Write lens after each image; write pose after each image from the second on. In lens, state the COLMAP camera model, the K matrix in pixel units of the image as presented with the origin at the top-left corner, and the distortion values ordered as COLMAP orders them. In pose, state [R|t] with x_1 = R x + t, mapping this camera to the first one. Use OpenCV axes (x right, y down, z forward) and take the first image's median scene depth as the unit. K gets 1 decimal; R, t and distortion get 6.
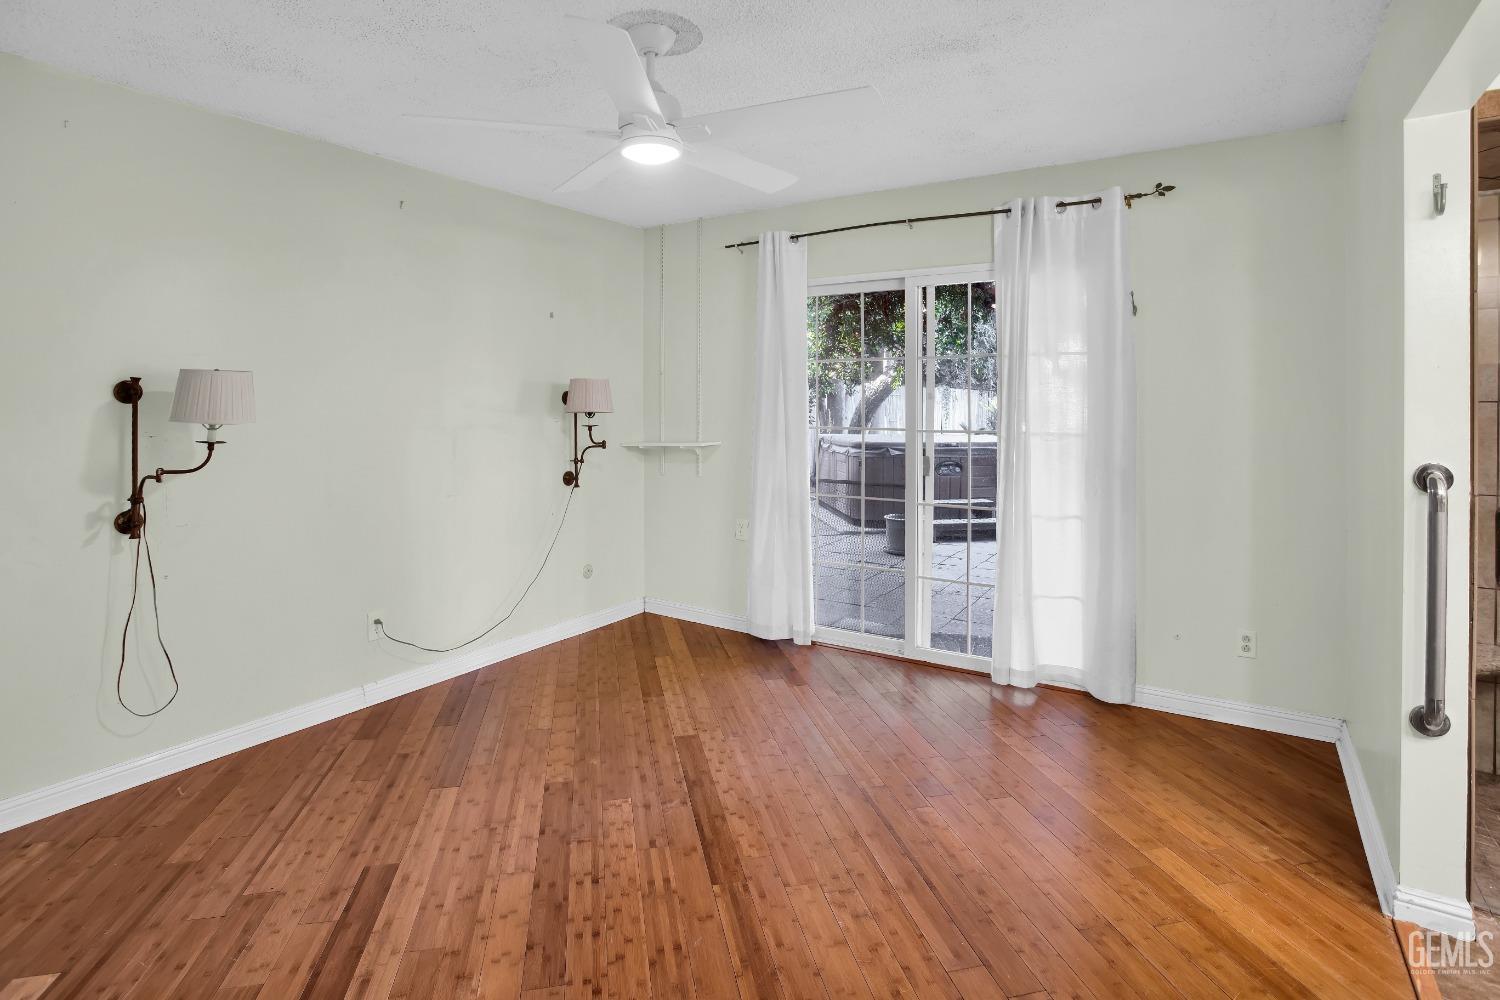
lens RADIAL K [[748.8, 0, 756.7], [0, 748.8, 484.9], [0, 0, 1]] dist [-0.101385, 0.049035]
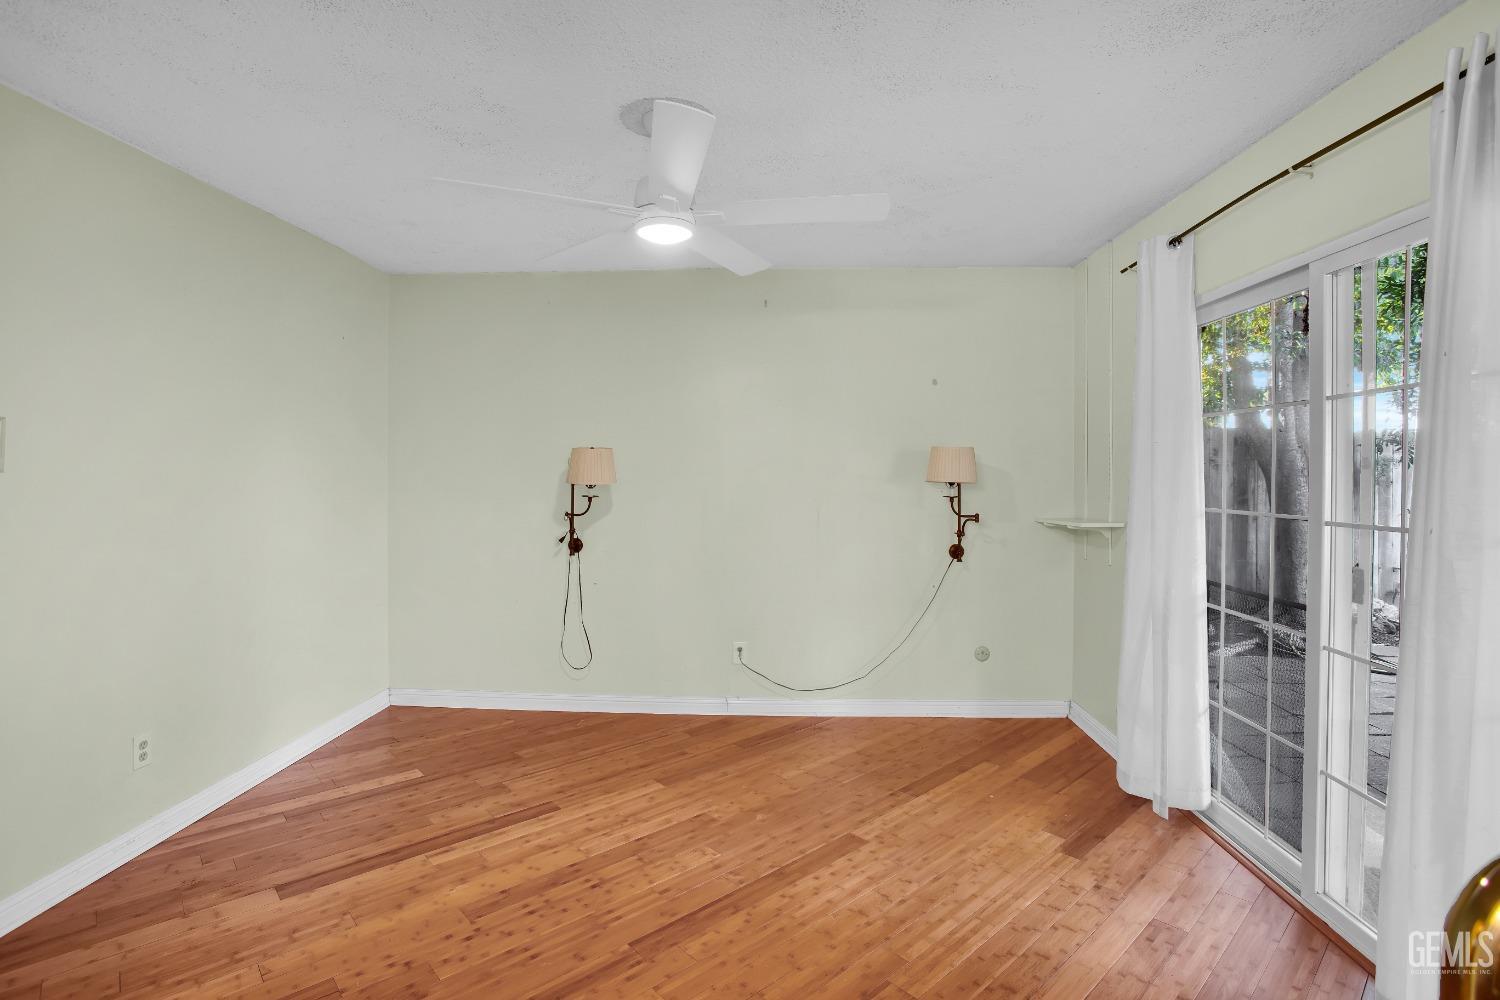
lens RADIAL K [[729.6, 0, 752.5], [0, 729.6, 525.5], [0, 0, 1]] dist [-0.093949, 0.043949]
pose [[0.499488, 0.058717, -0.864329, 0.735967], [-0.094998, 0.995396, 0.012723, -0.050122], [0.861097, 0.075755, 0.502766, 0.536161]]
